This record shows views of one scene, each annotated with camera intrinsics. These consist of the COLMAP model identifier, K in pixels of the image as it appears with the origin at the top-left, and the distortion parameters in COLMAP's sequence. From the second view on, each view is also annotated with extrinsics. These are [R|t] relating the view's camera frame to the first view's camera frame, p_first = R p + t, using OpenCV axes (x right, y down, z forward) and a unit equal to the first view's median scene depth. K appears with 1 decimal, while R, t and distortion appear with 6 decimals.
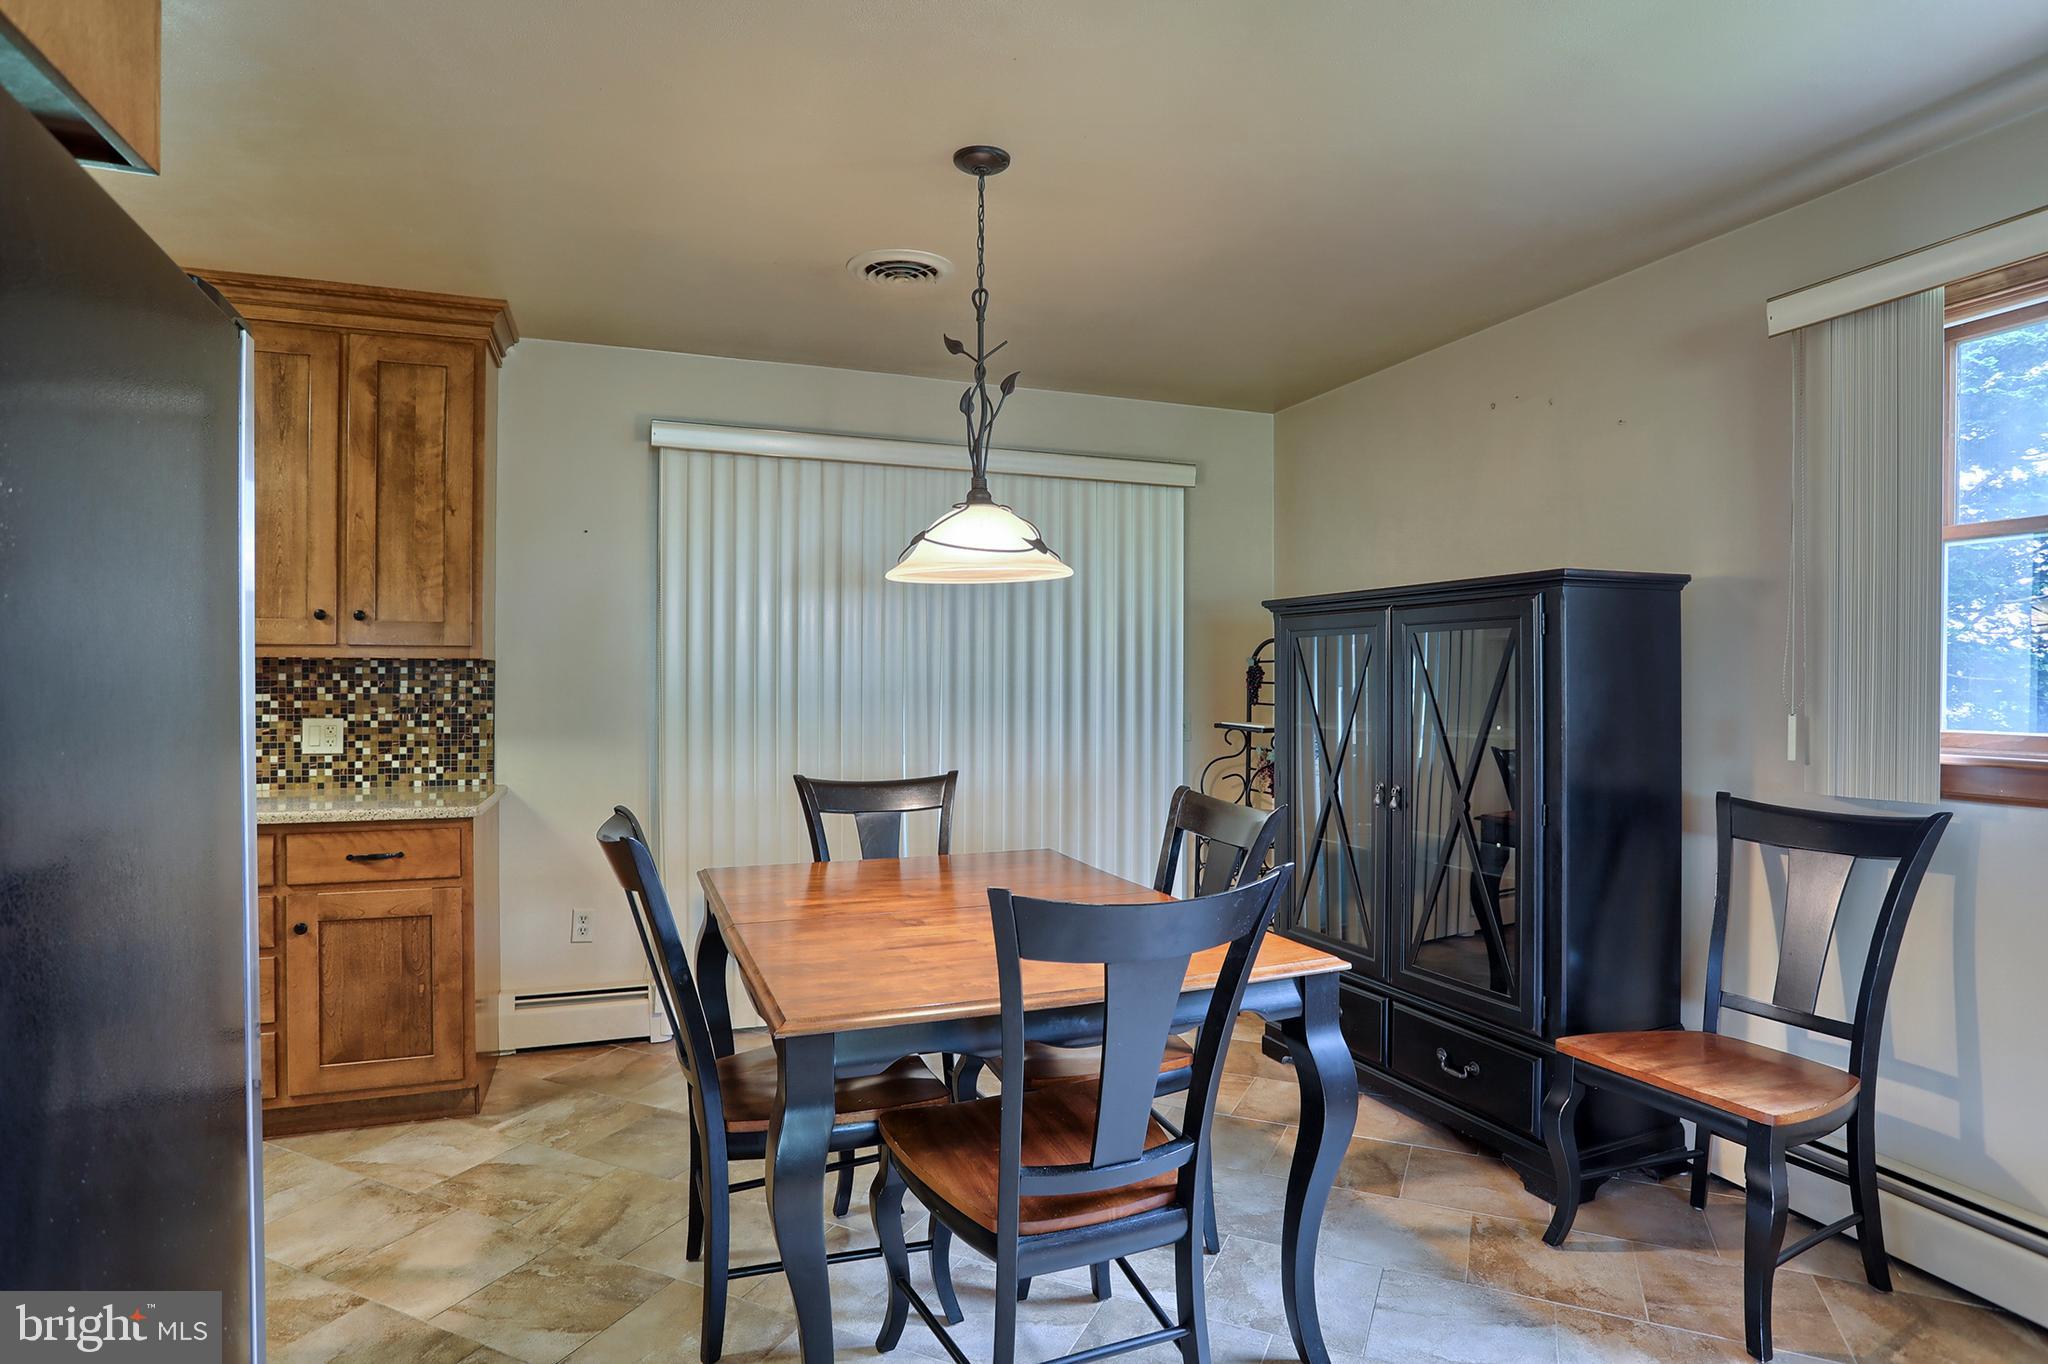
lens RADIAL K [[1093.0, 0, 1017.5], [0, 1093.0, 678.8], [0, 0, 1]] dist [-0.033813, 0.002200]
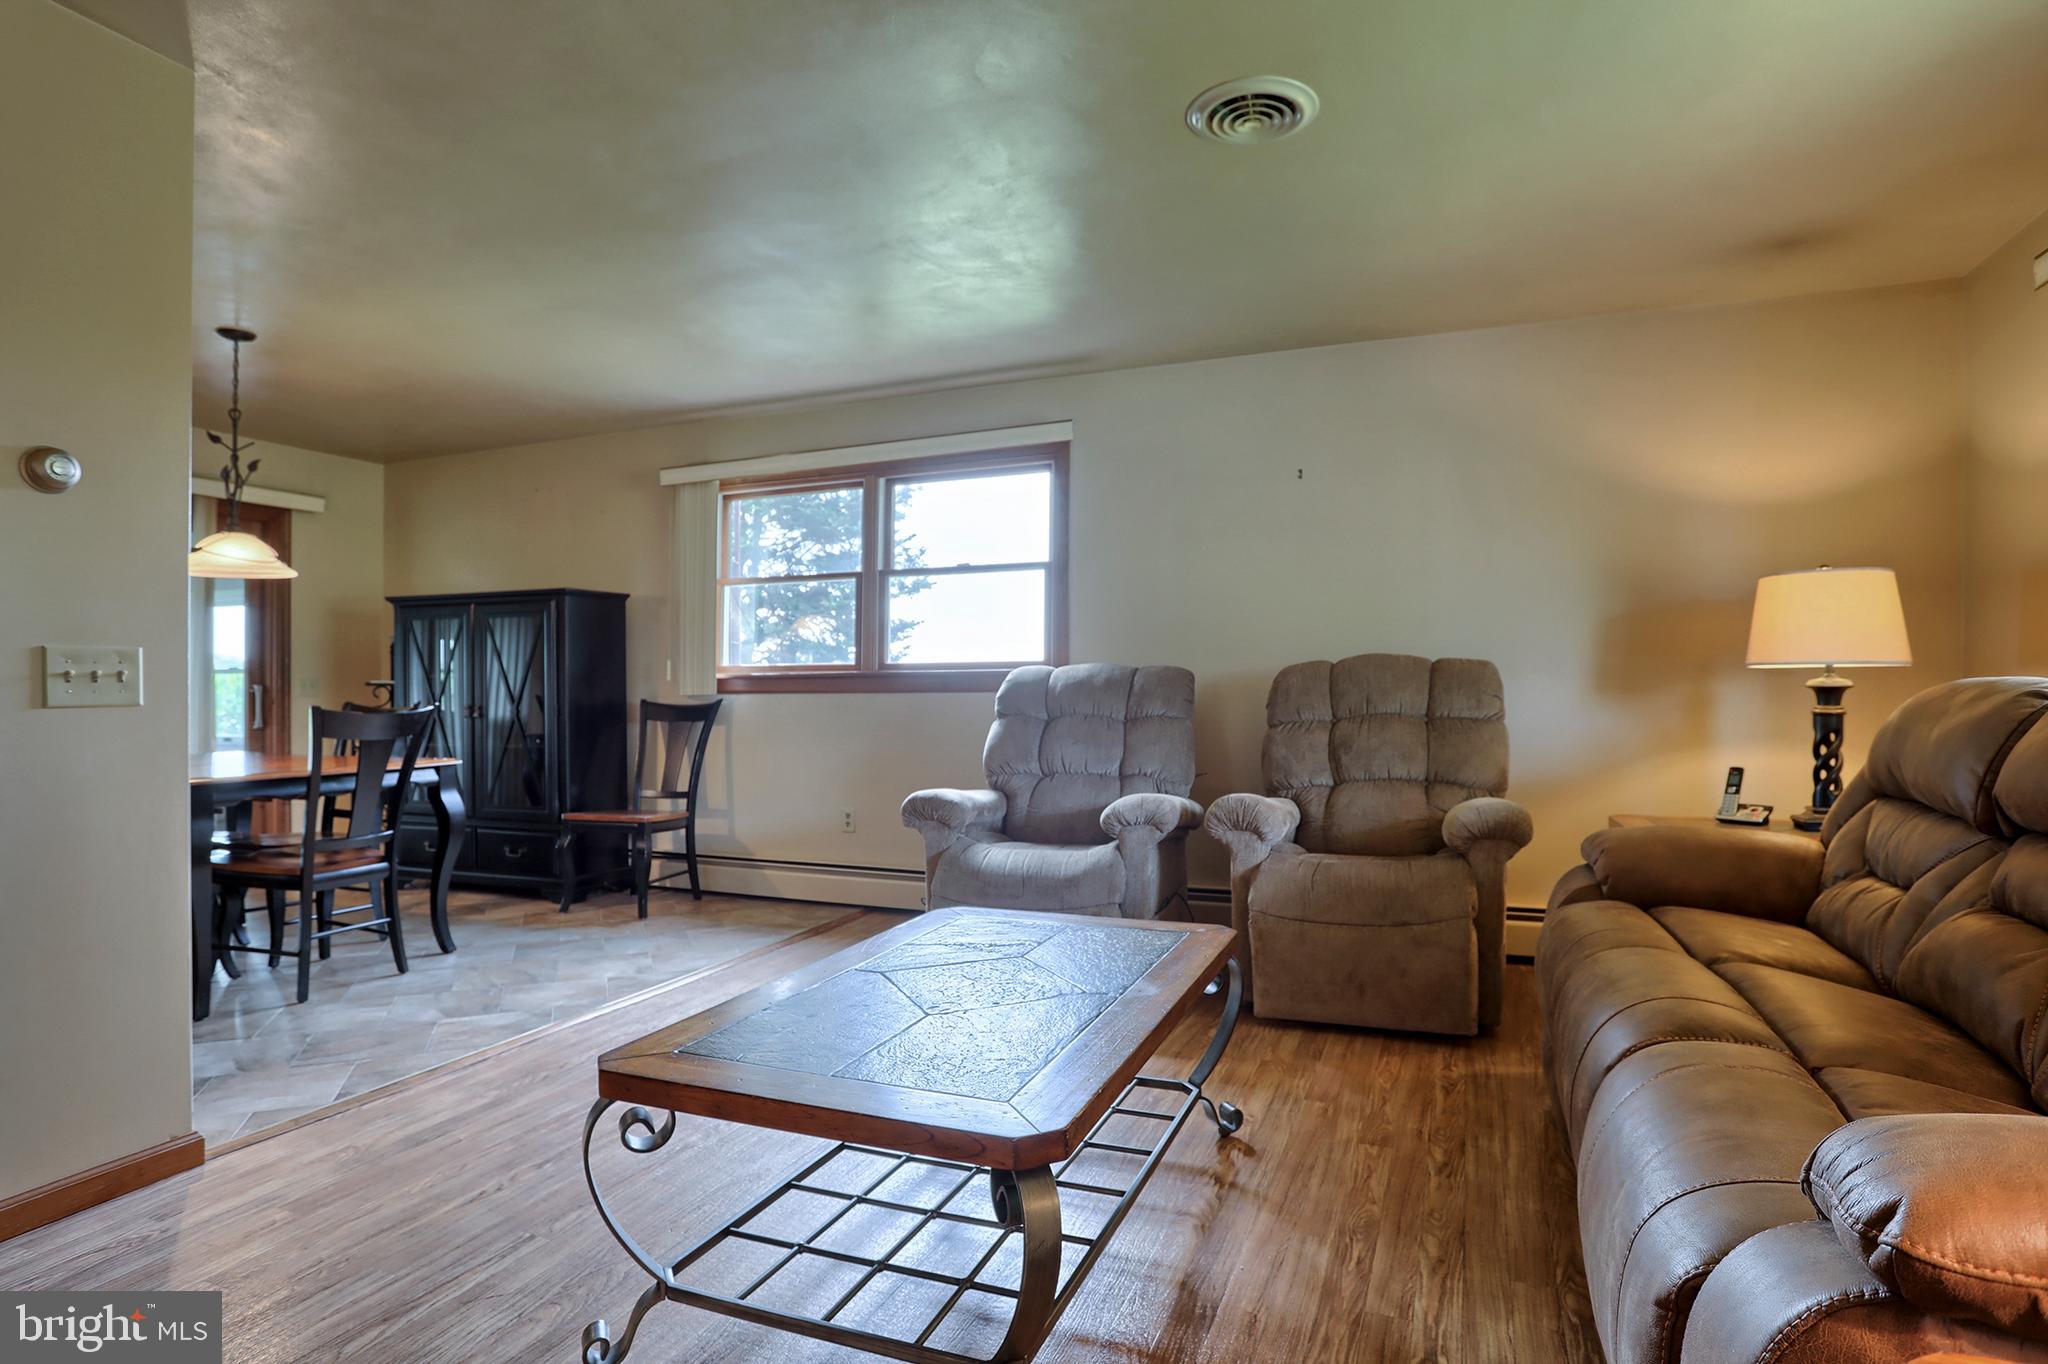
lens RADIAL K [[1093.0, 0, 1016.5], [0, 1093.0, 692.4], [0, 0, 1]] dist [-0.033813, 0.002200]
pose [[0.691456, -0.007326, 0.722382, -0.413457], [0.006129, 0.999972, 0.004275, 0.097308], [-0.722393, 0.001472, 0.691481, -1.100993]]
